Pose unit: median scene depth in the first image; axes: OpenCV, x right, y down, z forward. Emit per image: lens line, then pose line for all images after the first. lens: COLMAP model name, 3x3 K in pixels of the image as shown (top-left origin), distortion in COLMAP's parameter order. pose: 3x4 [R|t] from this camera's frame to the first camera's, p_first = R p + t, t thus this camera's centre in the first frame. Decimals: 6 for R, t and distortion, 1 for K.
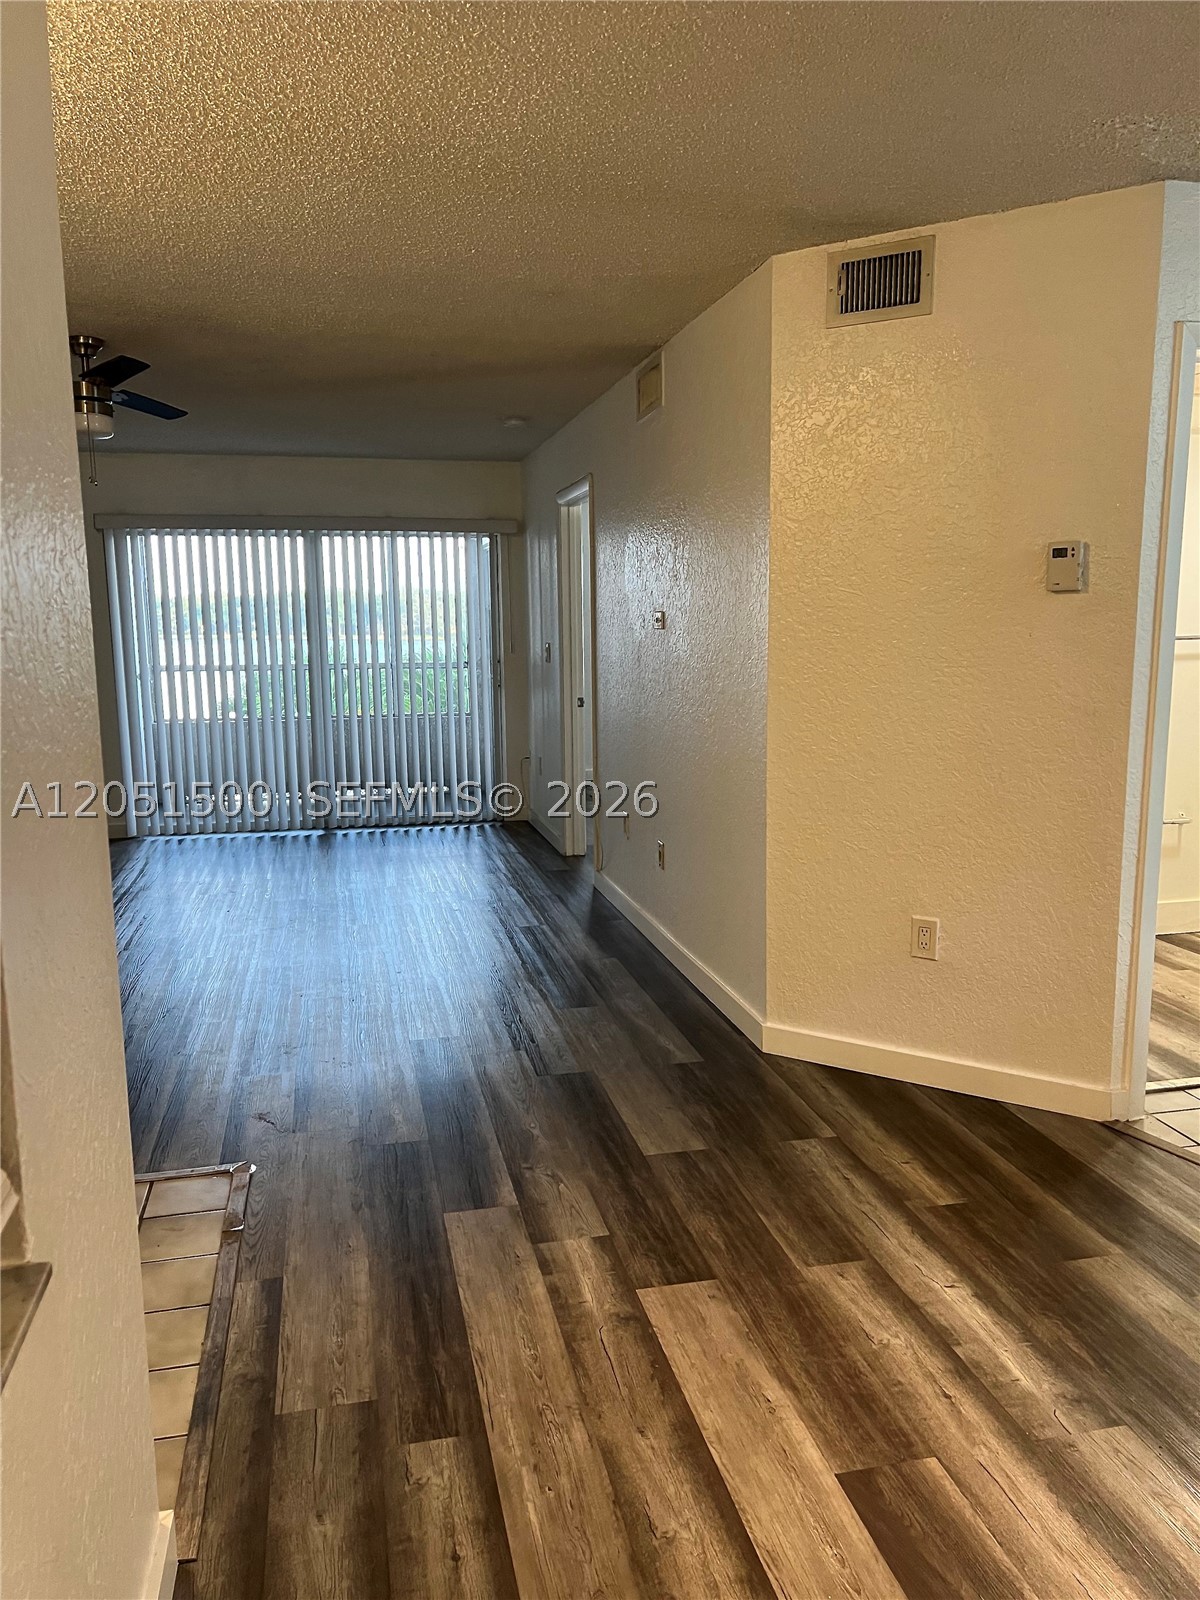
lens RADIAL K [[1205.5, 0, 598.8], [0, 1205.5, 801.7], [0, 0, 1]] dist [0.061391, -0.069122]
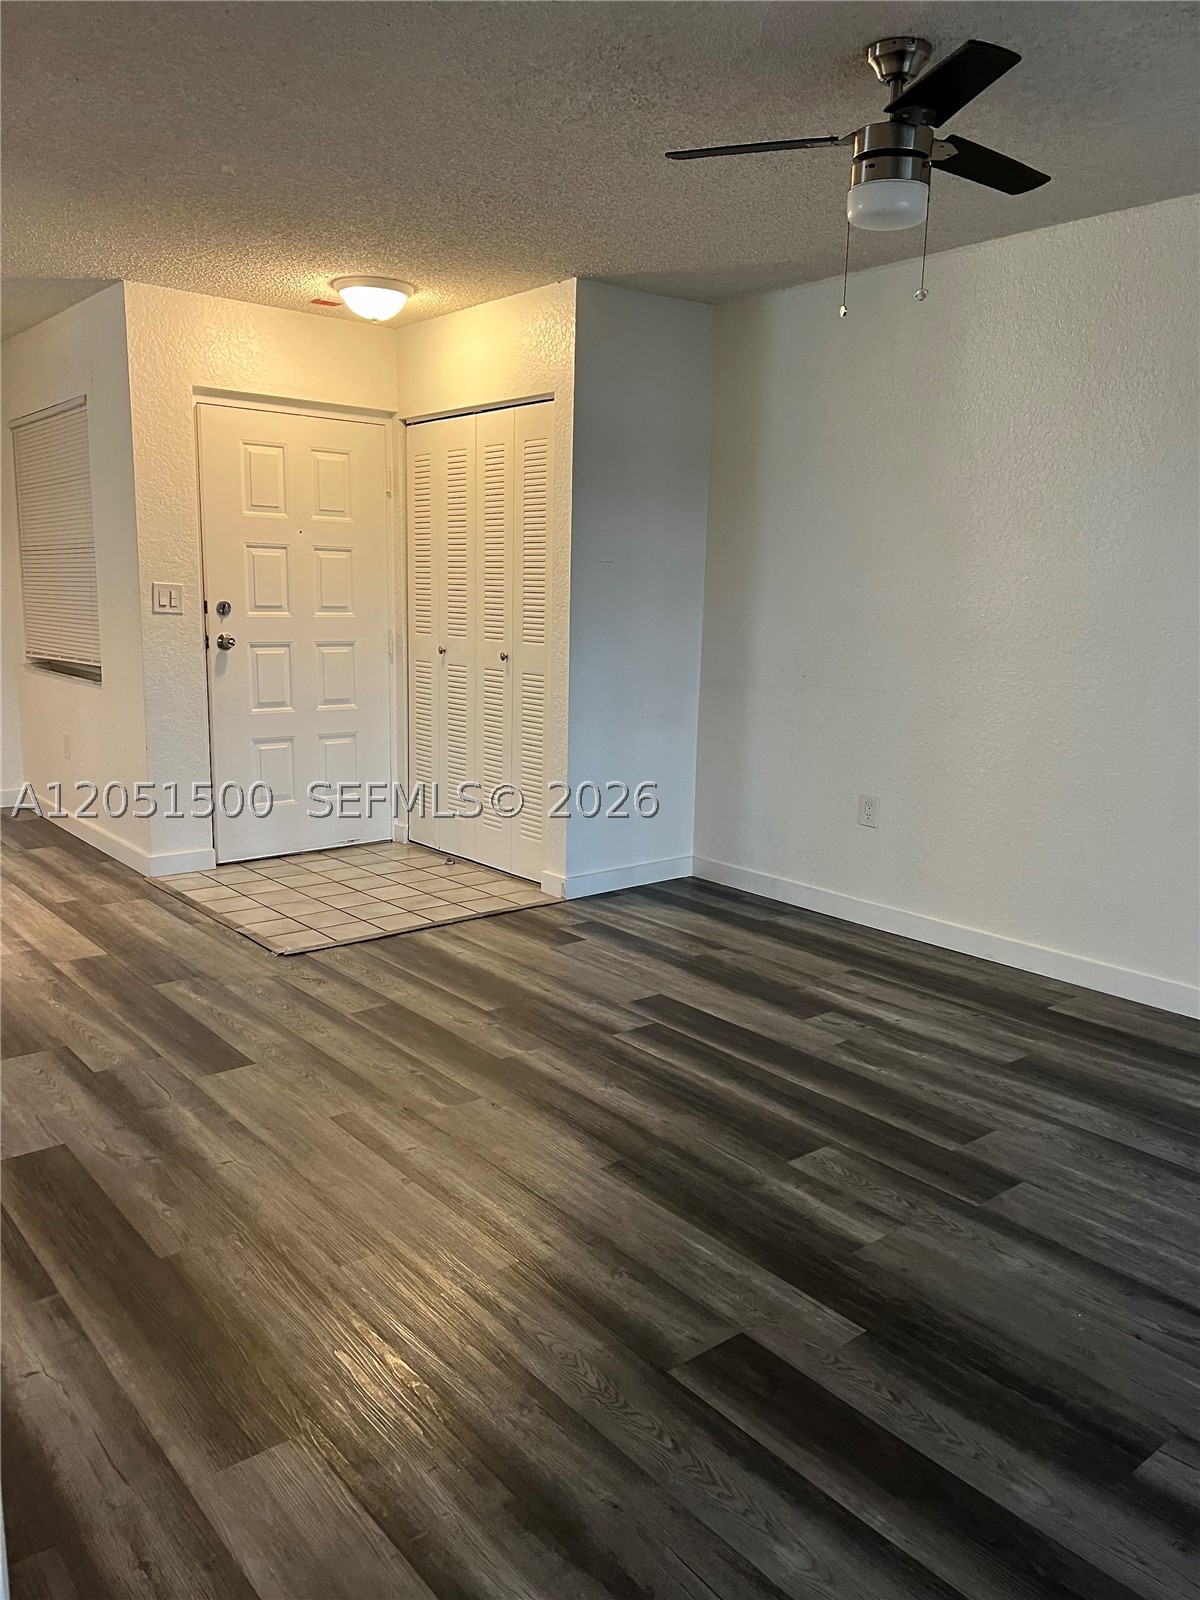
lens RADIAL K [[1205.5, 0, 590.6], [0, 1205.5, 799.1], [0, 0, 1]] dist [0.061391, -0.069122]
pose [[-0.895293, 0.070213, -0.439909, -0.022529], [-0.078602, 0.947109, 0.311136, -0.440605], [0.438488, 0.313136, -0.842422, 3.160054]]
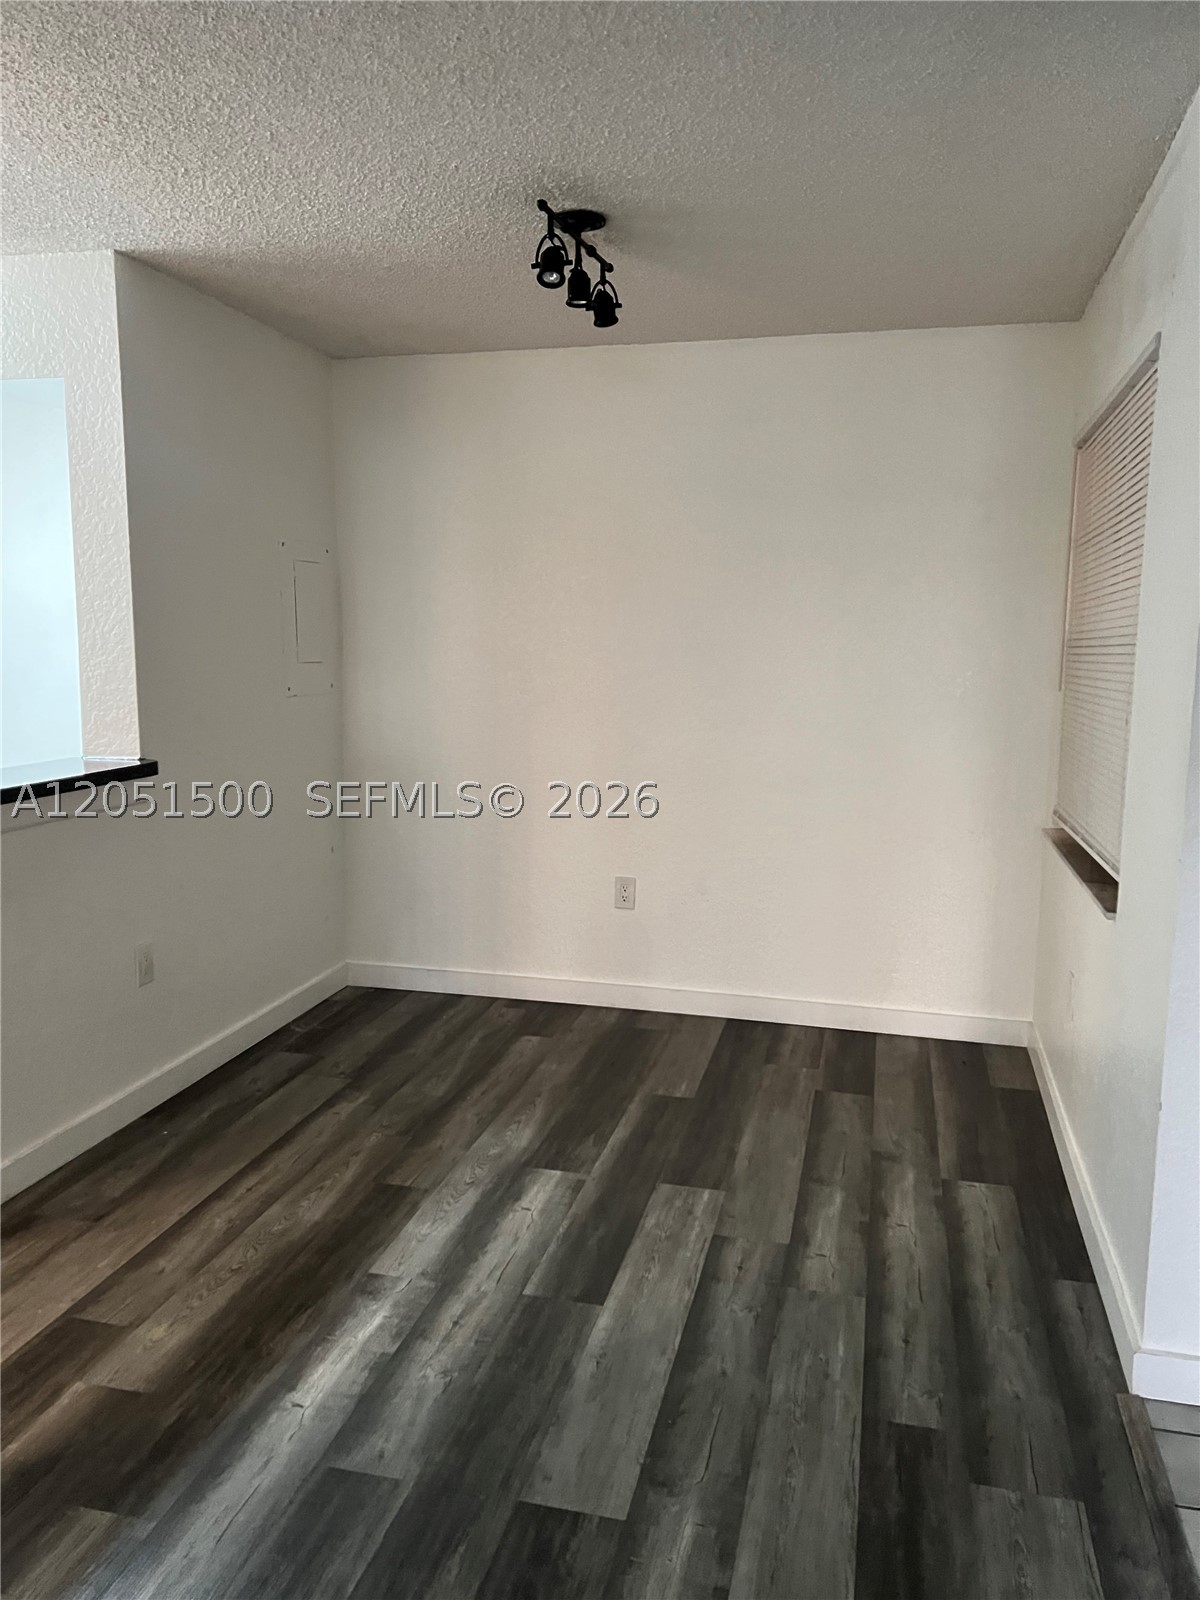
lens RADIAL K [[1205.5, 0, 598.5], [0, 1205.5, 802.5], [0, 0, 1]] dist [0.061391, -0.069122]
pose [[-0.896810, -0.056474, 0.438797, -0.305761], [0.065392, 0.964005, 0.257717, -0.267049], [-0.437557, 0.259817, -0.860836, 1.782230]]
